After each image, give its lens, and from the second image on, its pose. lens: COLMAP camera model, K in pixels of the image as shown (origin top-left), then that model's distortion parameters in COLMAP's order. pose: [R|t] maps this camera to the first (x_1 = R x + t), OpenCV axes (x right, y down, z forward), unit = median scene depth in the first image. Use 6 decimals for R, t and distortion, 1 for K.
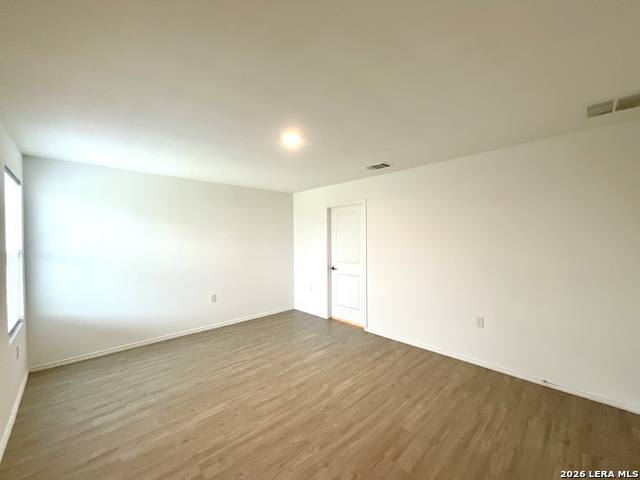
lens RADIAL K [[258.2, 0, 319.7], [0, 258.2, 241.7], [0, 0, 1]] dist [-0.000879, 0.000507]
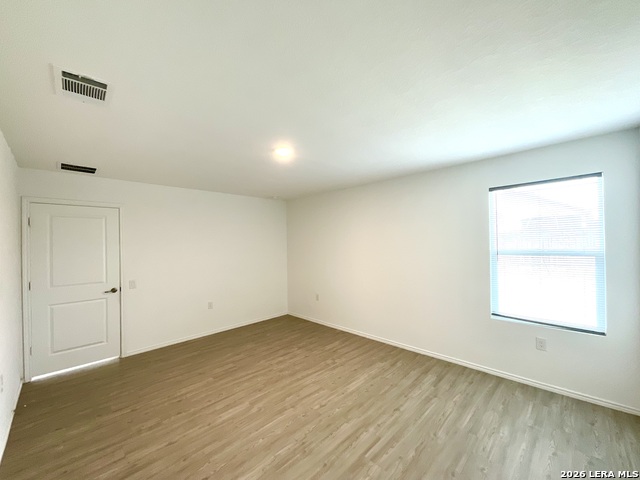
lens RADIAL K [[258.2, 0, 319.7], [0, 258.2, 241.7], [0, 0, 1]] dist [-0.000879, 0.000507]
pose [[-0.999337, 0.025809, -0.025674, -0.210963], [0.025786, 0.999667, 0.001229, -0.032113], [0.025697, 0.000567, -0.999670, 2.003993]]
